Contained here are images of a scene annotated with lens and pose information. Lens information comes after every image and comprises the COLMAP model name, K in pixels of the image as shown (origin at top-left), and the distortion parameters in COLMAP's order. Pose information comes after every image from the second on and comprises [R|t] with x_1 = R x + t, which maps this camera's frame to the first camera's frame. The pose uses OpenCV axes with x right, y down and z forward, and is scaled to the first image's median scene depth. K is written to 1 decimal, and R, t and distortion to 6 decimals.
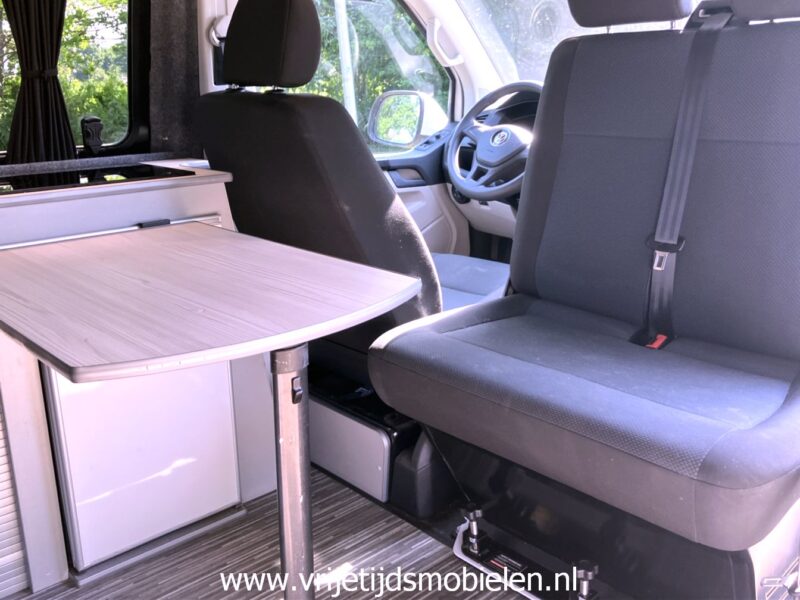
lens RADIAL K [[755.9, 0, 399.6], [0, 755.9, 283.5], [0, 0, 1]] dist [-0.010000, -0.008739]
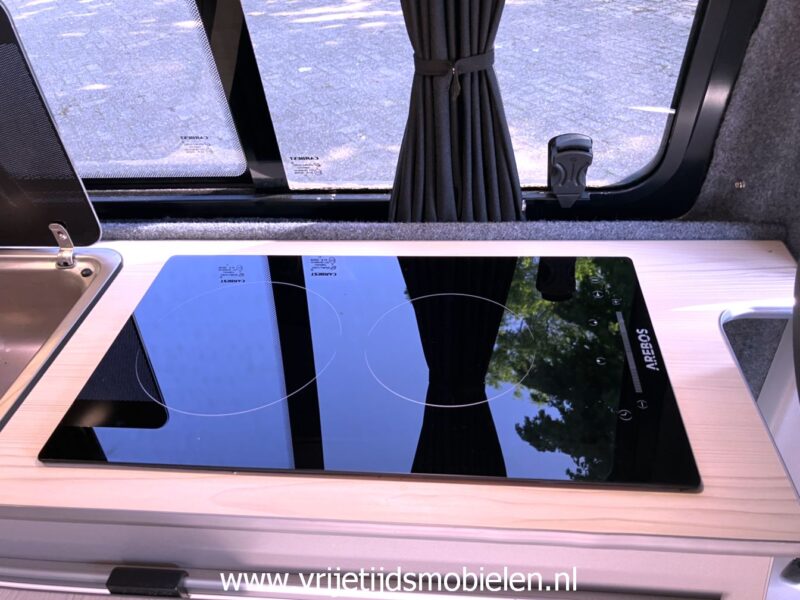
lens RADIAL K [[655.6, 0, 403.8], [0, 655.6, 302.3], [0, 0, 1]] dist [0.029623, -0.052878]
pose [[0.656585, 0.437817, -0.614176, -0.198026], [-0.151802, 0.874329, 0.460983, -0.310085], [0.738818, -0.209442, 0.640533, 0.677671]]
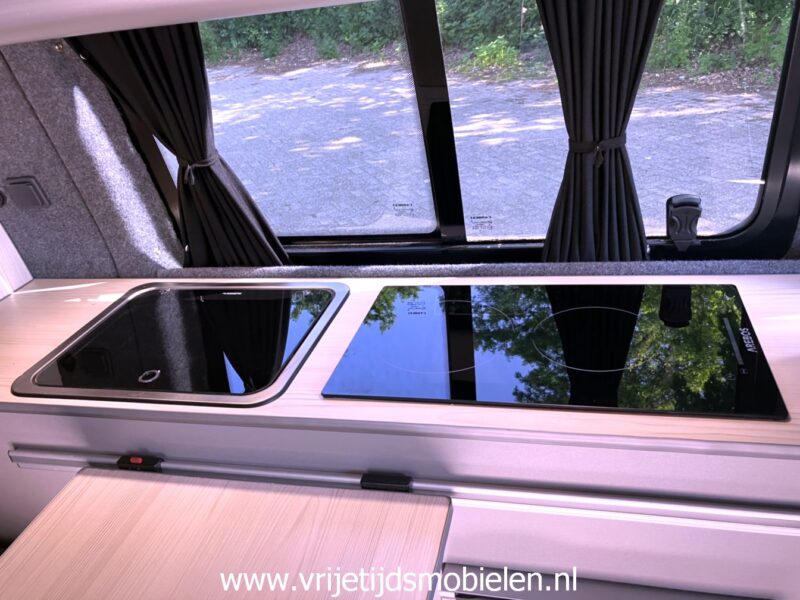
lens RADIAL K [[655.6, 0, 403.8], [0, 655.6, 302.3], [0, 0, 1]] dist [0.029623, -0.052878]
pose [[0.534997, 0.337877, -0.774349, -0.094272], [-0.107957, 0.936375, 0.333987, -0.303310], [0.837928, -0.095086, 0.537434, 0.536063]]
